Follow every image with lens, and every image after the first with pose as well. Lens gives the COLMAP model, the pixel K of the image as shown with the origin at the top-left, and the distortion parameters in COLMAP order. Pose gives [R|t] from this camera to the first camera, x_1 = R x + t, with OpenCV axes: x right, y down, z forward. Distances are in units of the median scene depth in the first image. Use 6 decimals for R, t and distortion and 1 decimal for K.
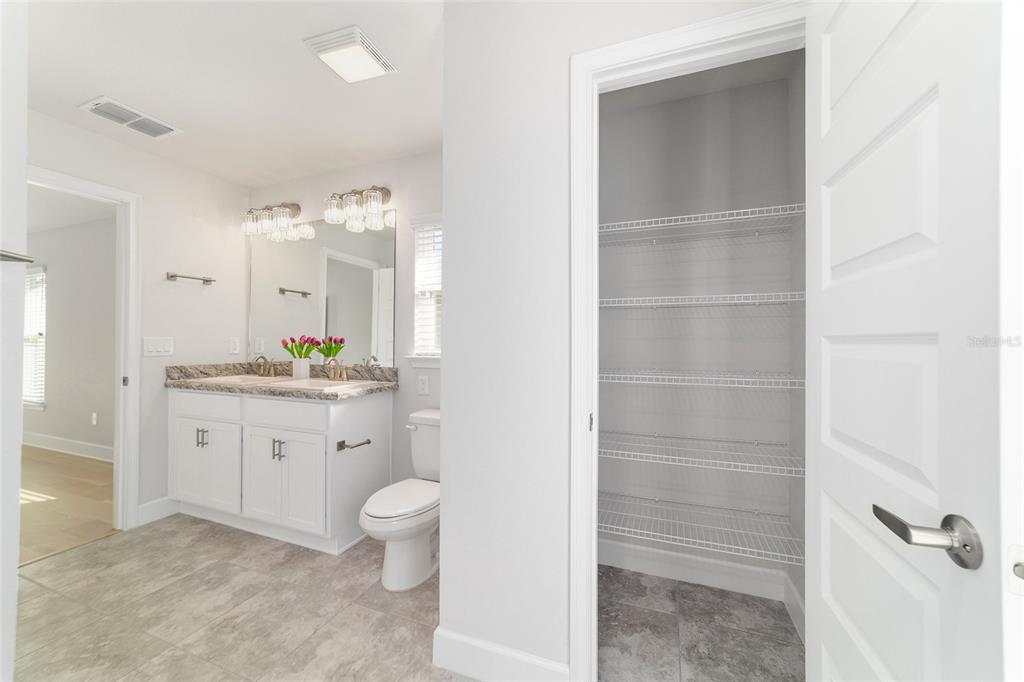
lens RADIAL K [[393.9, 0, 510.9], [0, 393.9, 340.8], [0, 0, 1]] dist [-0.018711, 0.007328]
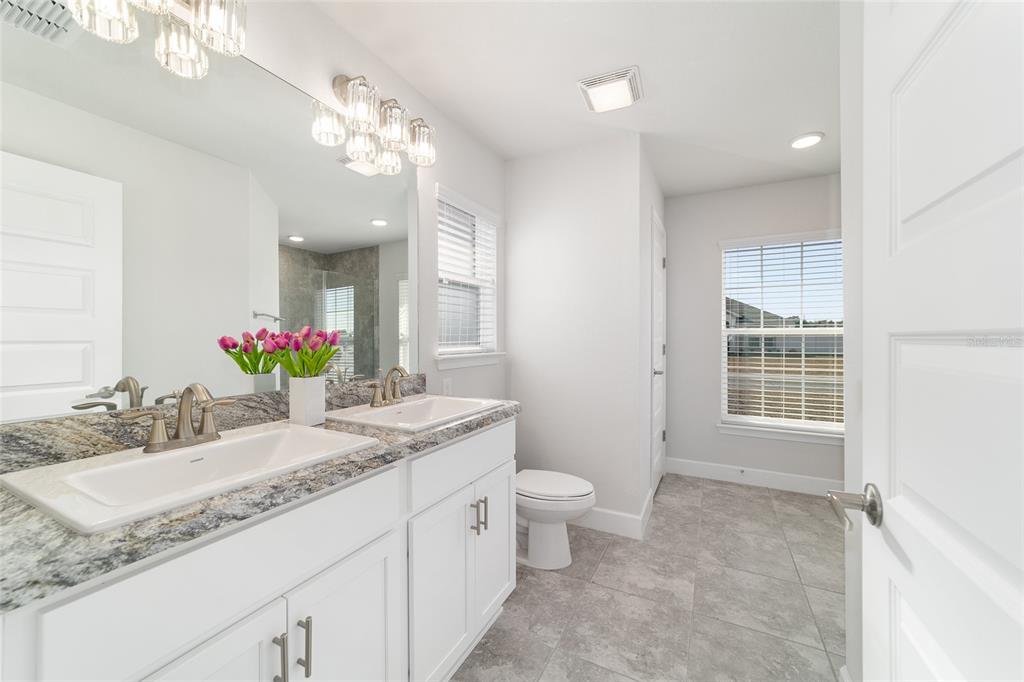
lens RADIAL K [[393.9, 0, 510.9], [0, 393.9, 340.8], [0, 0, 1]] dist [-0.018711, 0.007328]
pose [[0.102963, -0.010363, 0.994631, -1.392347], [-0.006875, 0.999914, 0.011130, -0.003201], [-0.994661, -0.007984, 0.102883, 1.037298]]
